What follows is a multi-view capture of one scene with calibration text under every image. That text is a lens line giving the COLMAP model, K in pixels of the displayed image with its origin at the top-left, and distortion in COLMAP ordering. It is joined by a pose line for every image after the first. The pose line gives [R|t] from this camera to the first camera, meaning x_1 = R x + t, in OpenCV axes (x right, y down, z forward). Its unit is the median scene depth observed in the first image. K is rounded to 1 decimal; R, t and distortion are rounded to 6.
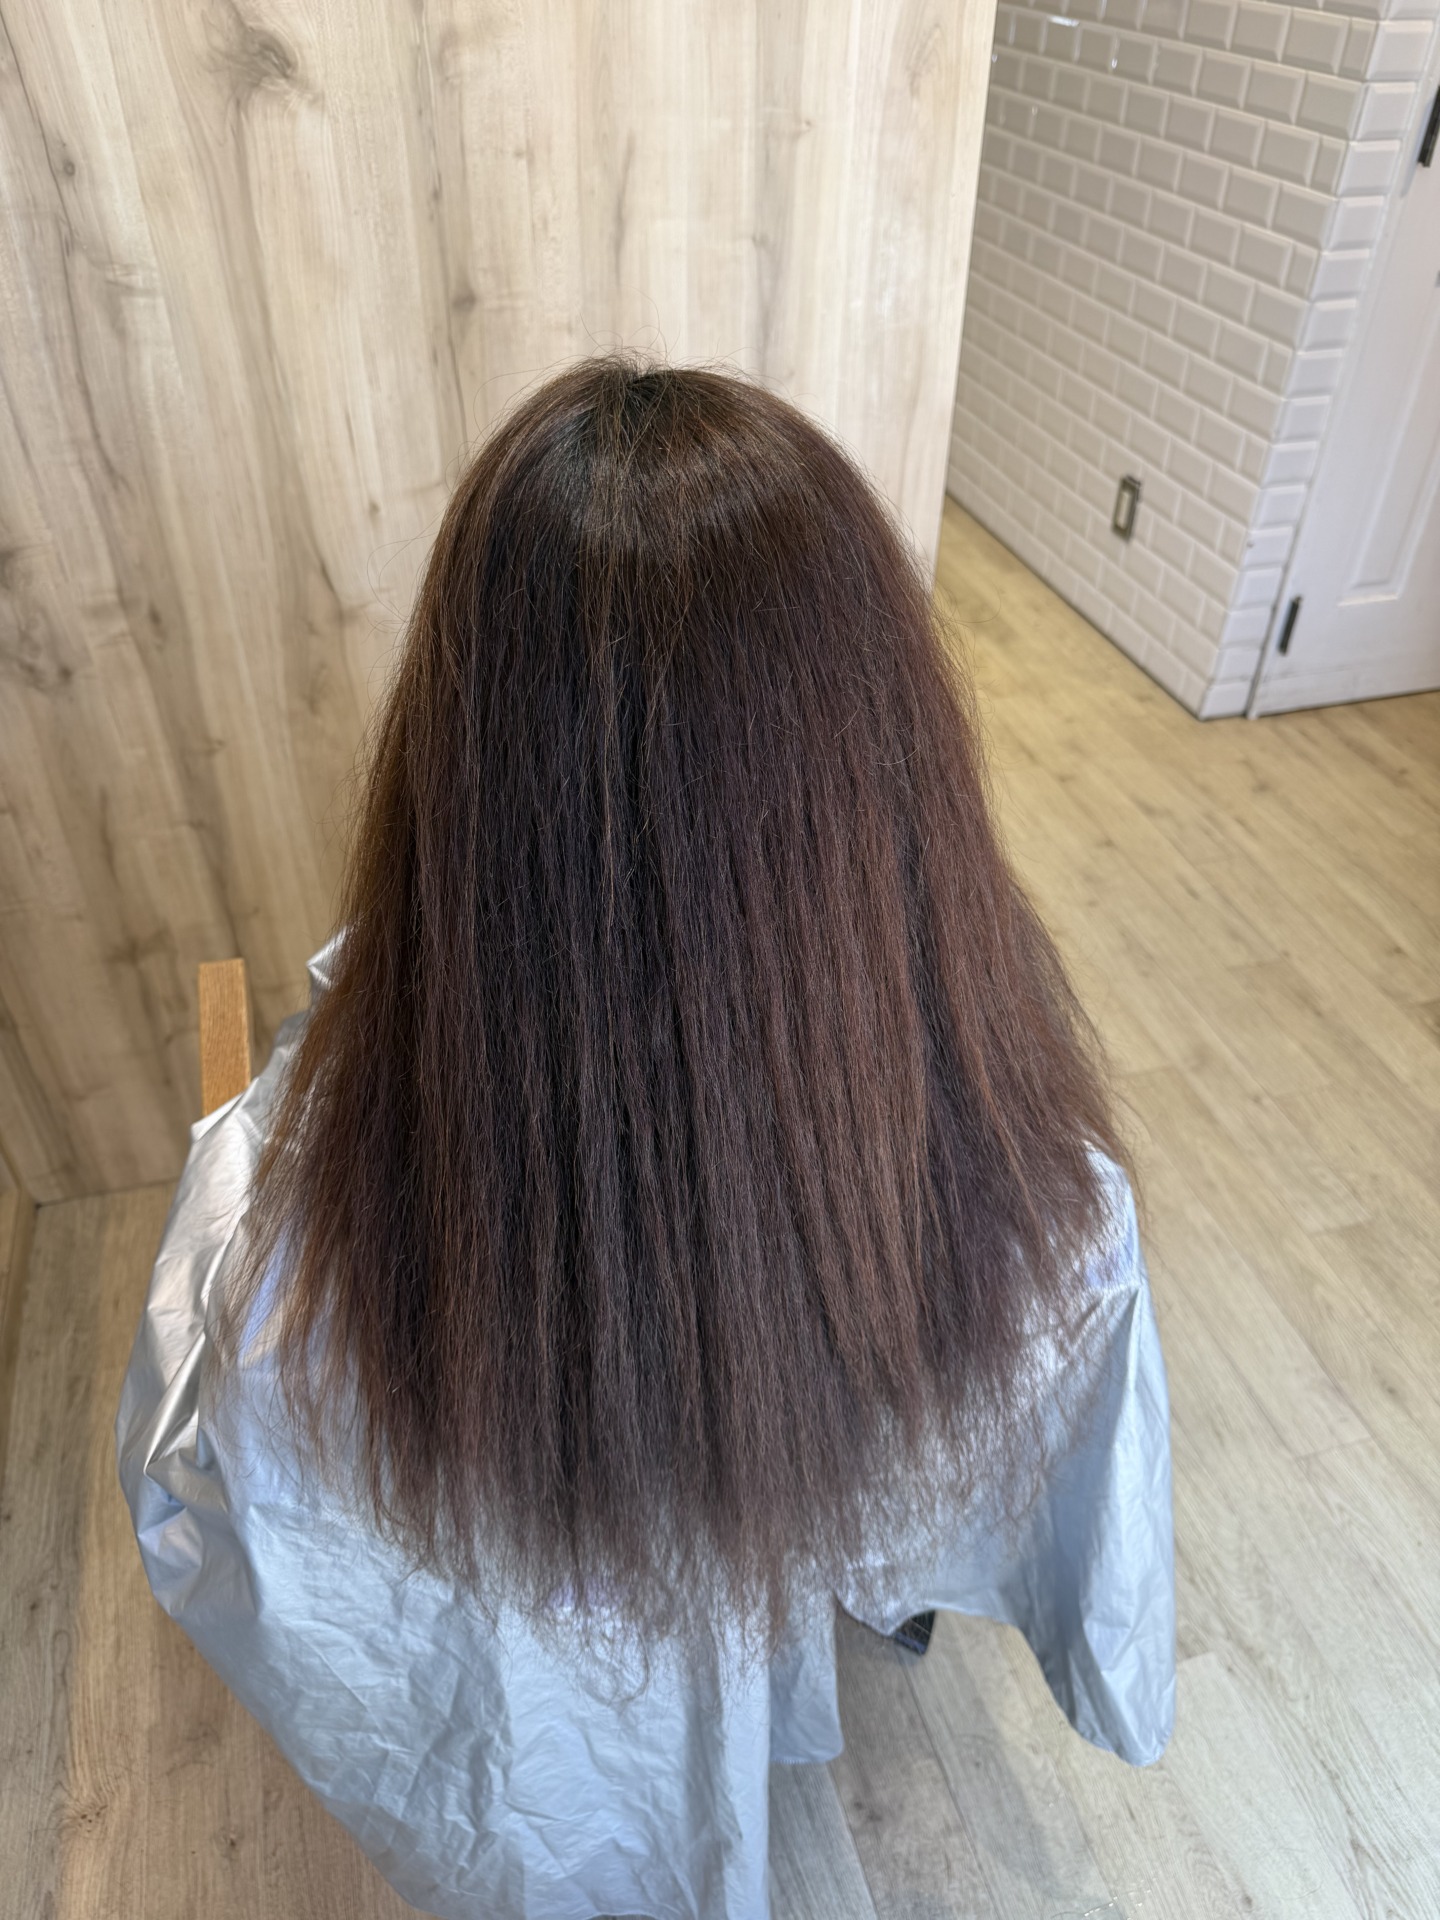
lens RADIAL K [[1451.1, 0, 719.0], [0, 1451.1, 976.5], [0, 0, 1]] dist [0.003653, -0.010979]
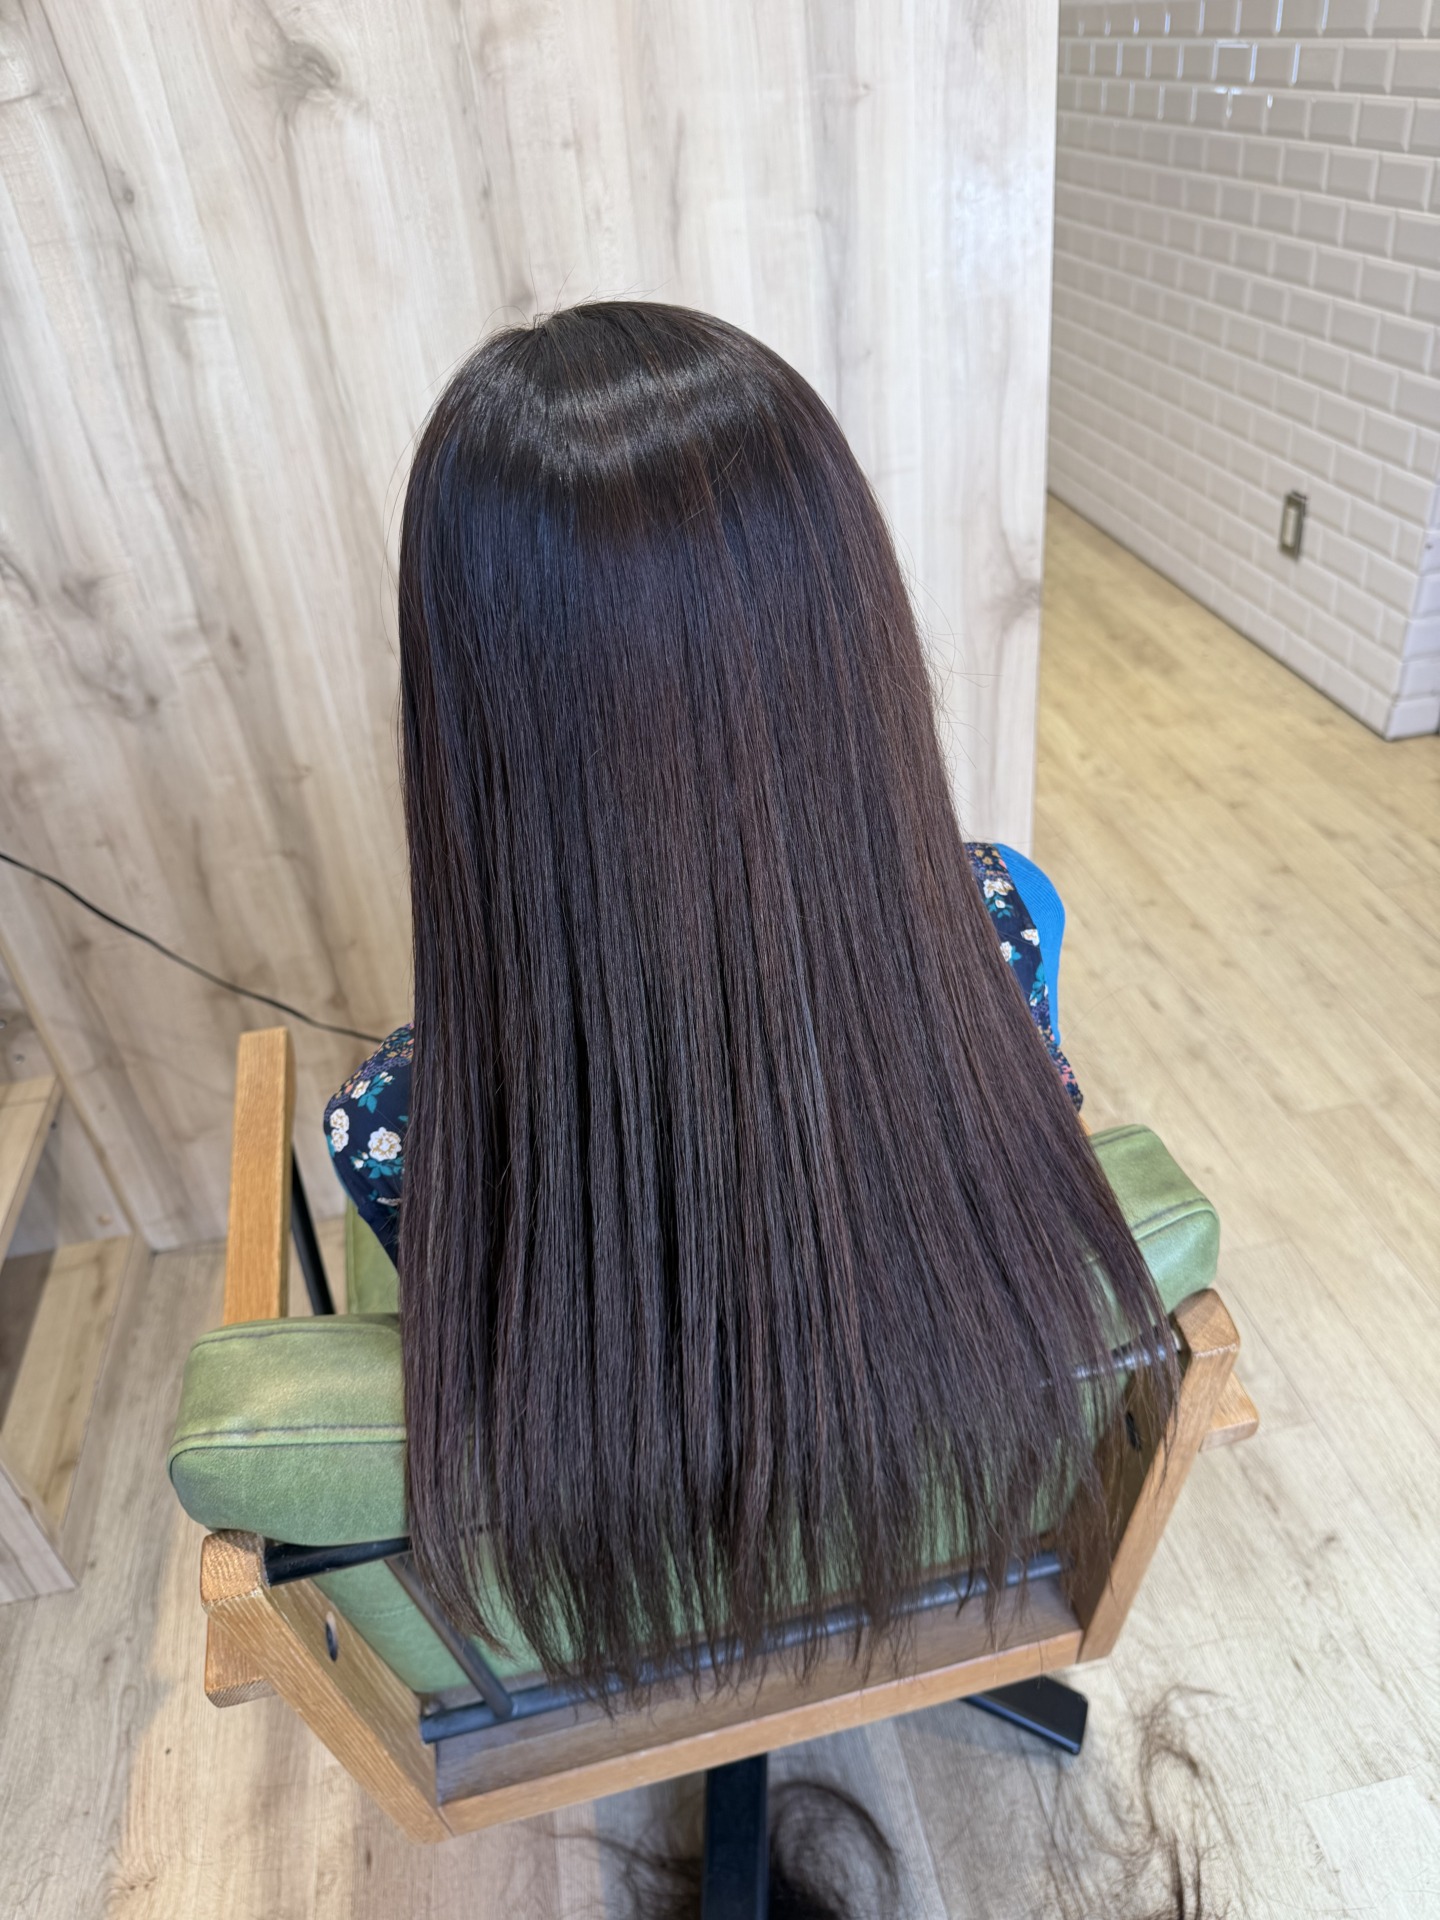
lens RADIAL K [[1443.2, 0, 720.0], [0, 1443.2, 960.0], [0, 0, 1]] dist [-0.008027, -0.003166]
pose [[0.988538, -0.028309, -0.148293, 0.084426], [0.015910, 0.996327, -0.084142, 0.061368], [0.150130, 0.080818, 0.985357, 0.087943]]
